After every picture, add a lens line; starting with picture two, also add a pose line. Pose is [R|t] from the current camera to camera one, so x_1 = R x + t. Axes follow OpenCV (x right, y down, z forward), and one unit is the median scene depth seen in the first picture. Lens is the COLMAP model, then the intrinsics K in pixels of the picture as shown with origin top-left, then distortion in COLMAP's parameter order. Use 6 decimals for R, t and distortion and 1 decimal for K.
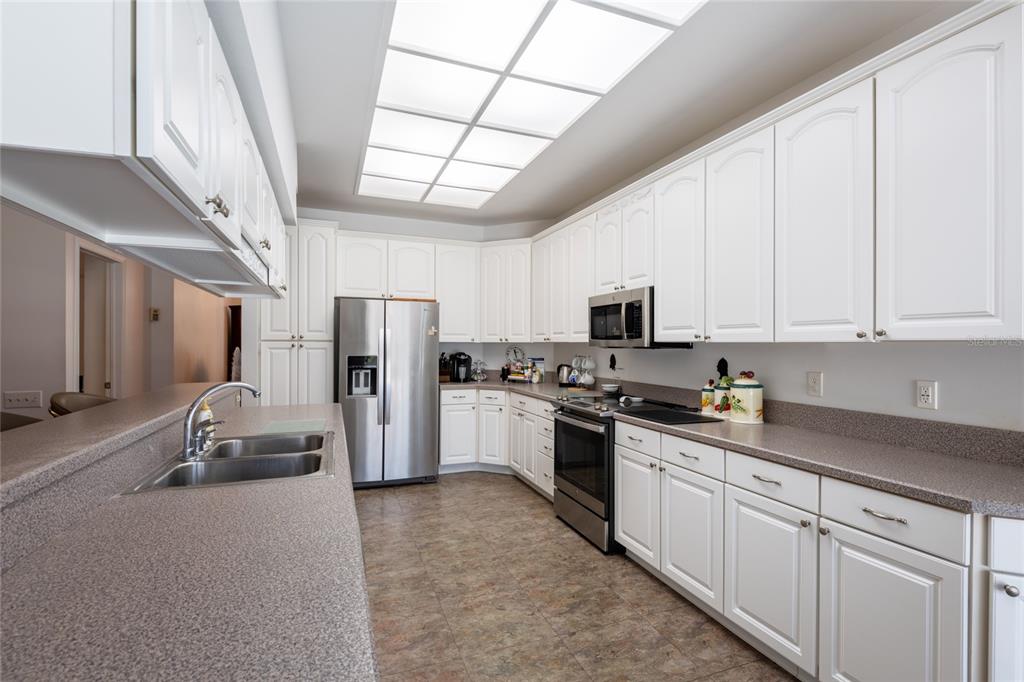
lens RADIAL K [[500.7, 0, 507.7], [0, 500.7, 340.4], [0, 0, 1]] dist [0.012769, -0.000722]
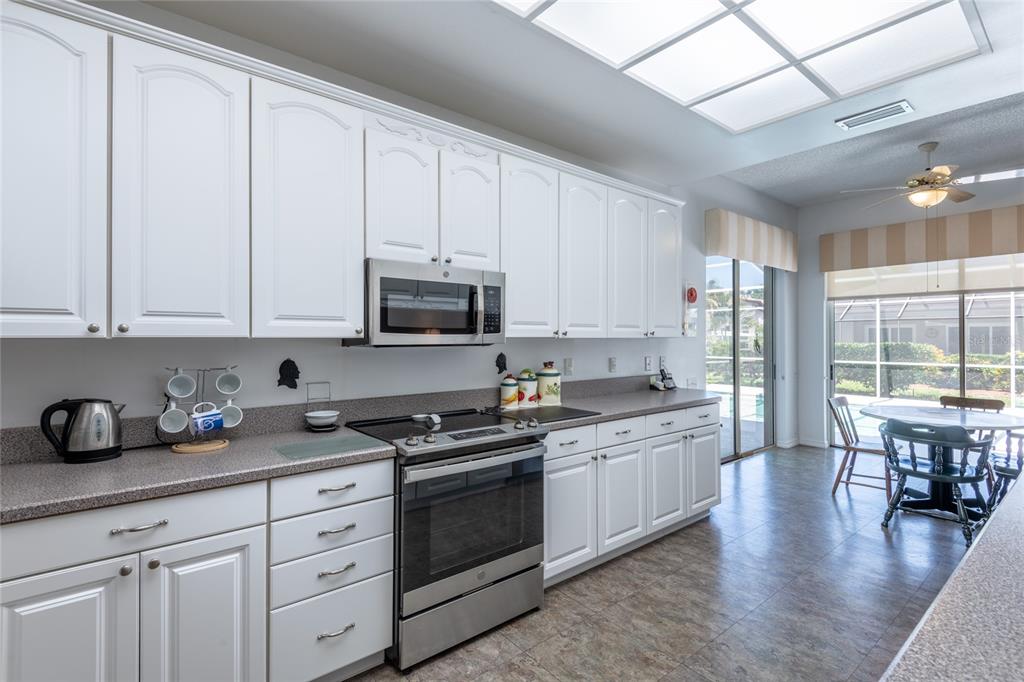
lens RADIAL K [[468.5, 0, 513.9], [0, 468.5, 337.4], [0, 0, 1]] dist [0.019698, -0.011968]
pose [[-0.321533, -0.000851, 0.946898, -0.526200], [-0.002327, 0.999997, 0.000108, 0.002817], [-0.946895, -0.002168, -0.321534, 1.371941]]
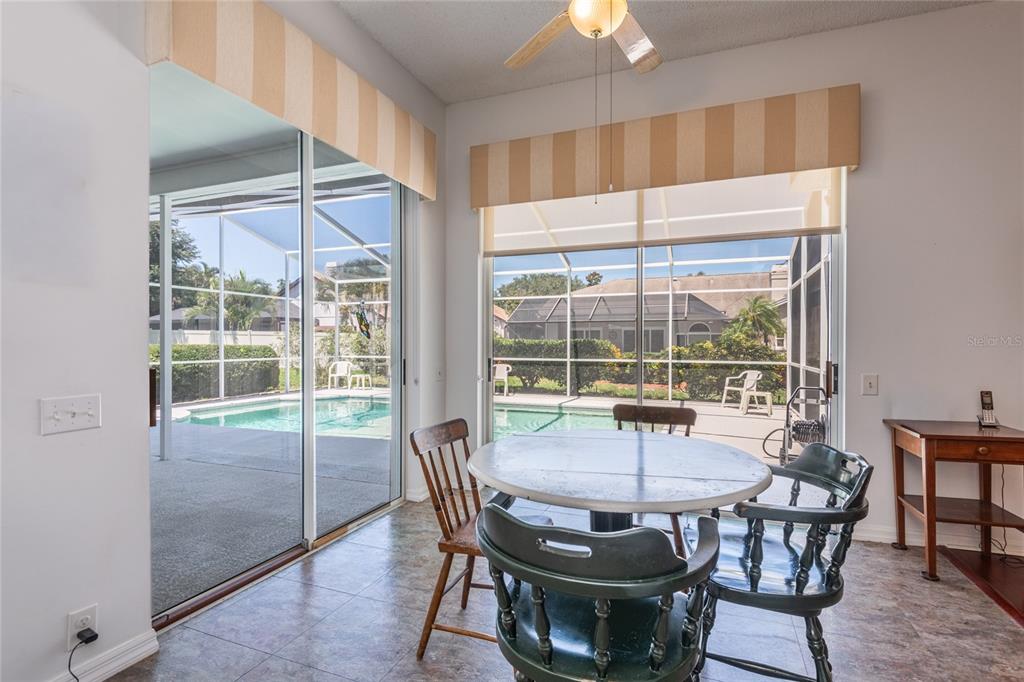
lens RADIAL K [[500.7, 0, 532.5], [0, 500.7, 344.1], [0, 0, 1]] dist [0.012769, -0.000722]
pose [[-0.778192, -0.007336, 0.627983, -0.003960], [-0.005628, 0.999973, 0.004708, 0.071337], [-0.628001, 0.000129, -0.778213, 0.424826]]
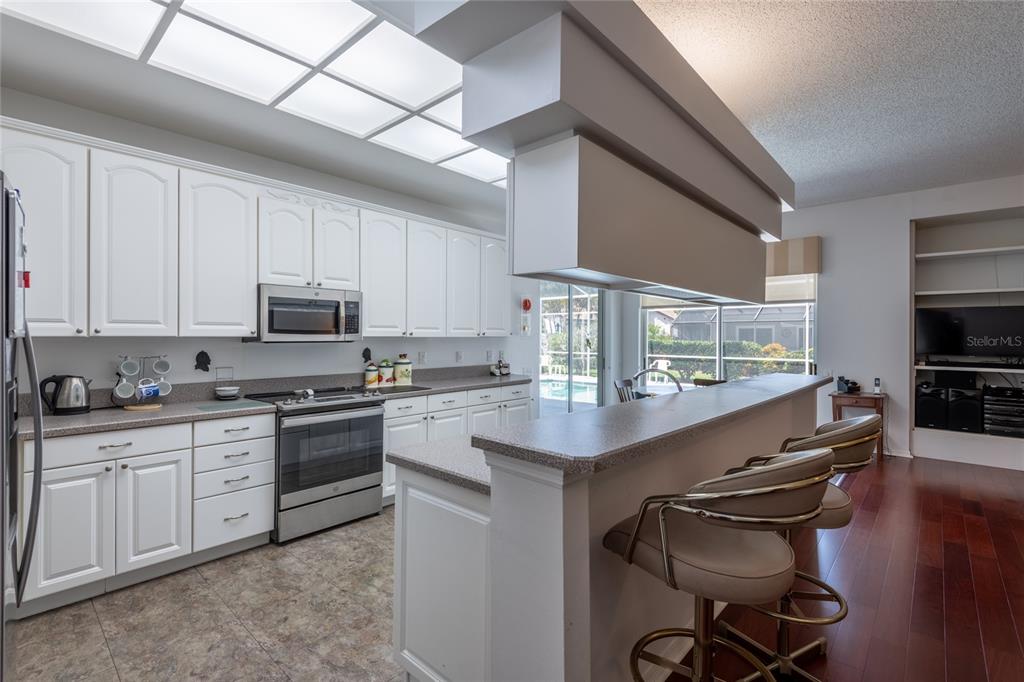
lens RADIAL K [[468.5, 0, 504.9], [0, 468.5, 333.2], [0, 0, 1]] dist [0.019698, -0.011968]
pose [[-0.468457, 0.002639, 0.883482, -1.013588], [-0.005325, 0.999969, -0.005811, -0.001279], [-0.883470, -0.007427, -0.468429, 1.361067]]
